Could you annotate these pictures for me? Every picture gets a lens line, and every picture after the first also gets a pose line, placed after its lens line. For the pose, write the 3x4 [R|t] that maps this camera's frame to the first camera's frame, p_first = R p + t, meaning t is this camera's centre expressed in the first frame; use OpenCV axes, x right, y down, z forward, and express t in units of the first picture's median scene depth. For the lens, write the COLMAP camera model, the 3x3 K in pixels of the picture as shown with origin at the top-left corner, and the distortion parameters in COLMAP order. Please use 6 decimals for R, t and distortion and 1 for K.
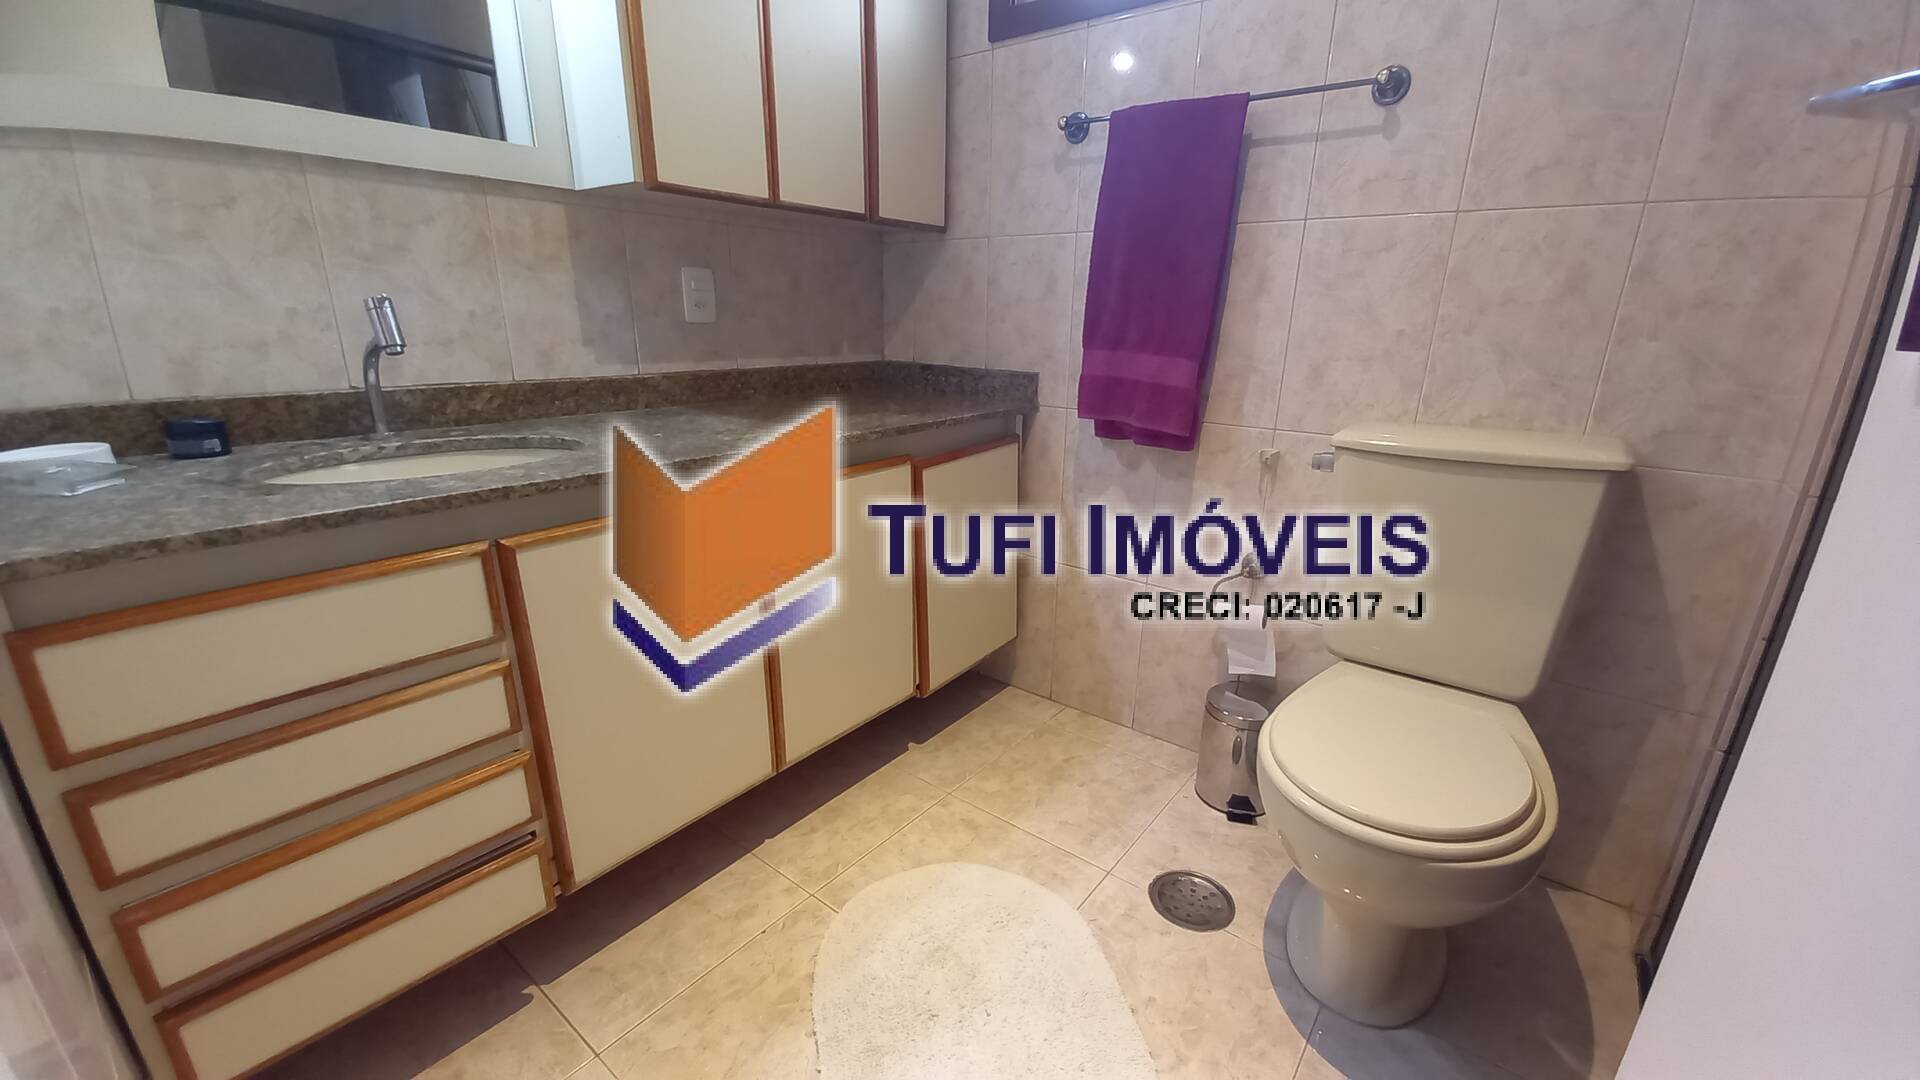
lens RADIAL K [[754.8, 0, 967.2], [0, 754.8, 550.6], [0, 0, 1]] dist [0.007997, -0.003773]
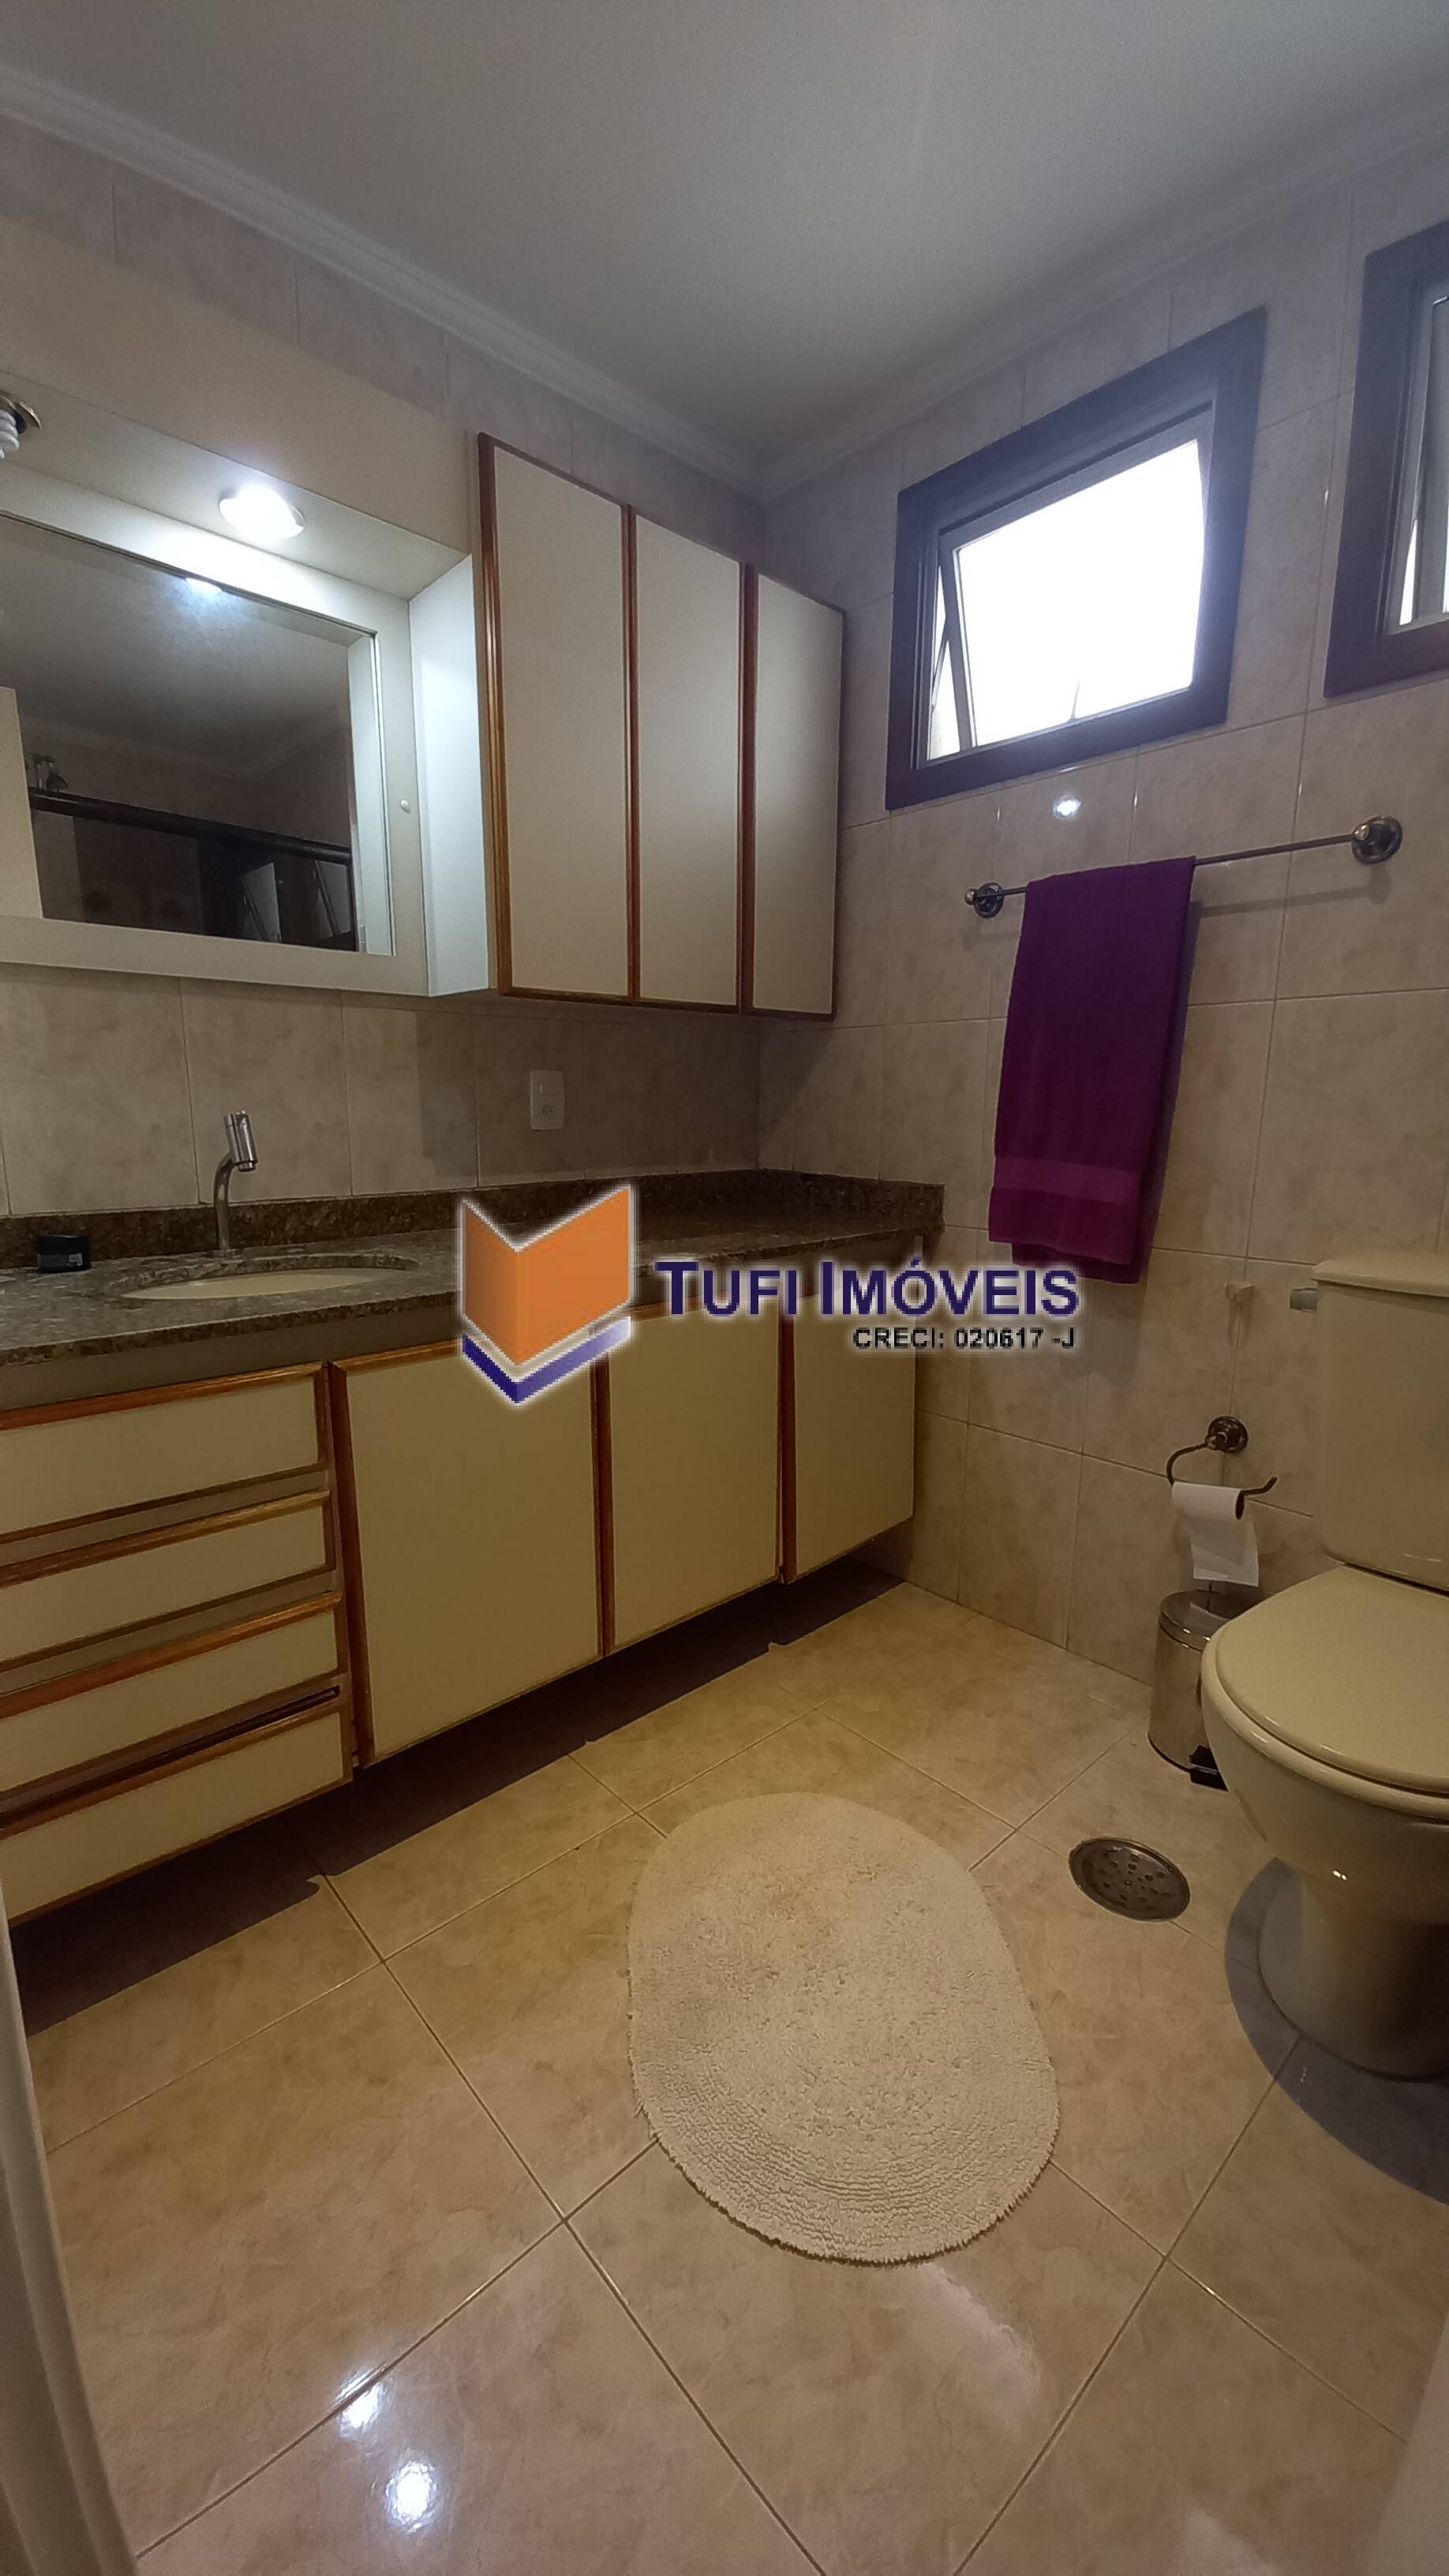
lens RADIAL K [[1014.8, 0, 698.3], [0, 1014.8, 1294.0], [0, 0, 1]] dist [0.026113, -0.019390]
pose [[0.982814, 0.019550, -0.183560, 0.053681], [-0.040831, 0.992770, -0.112877, 0.020505], [0.180026, 0.118432, 0.976506, -0.137297]]
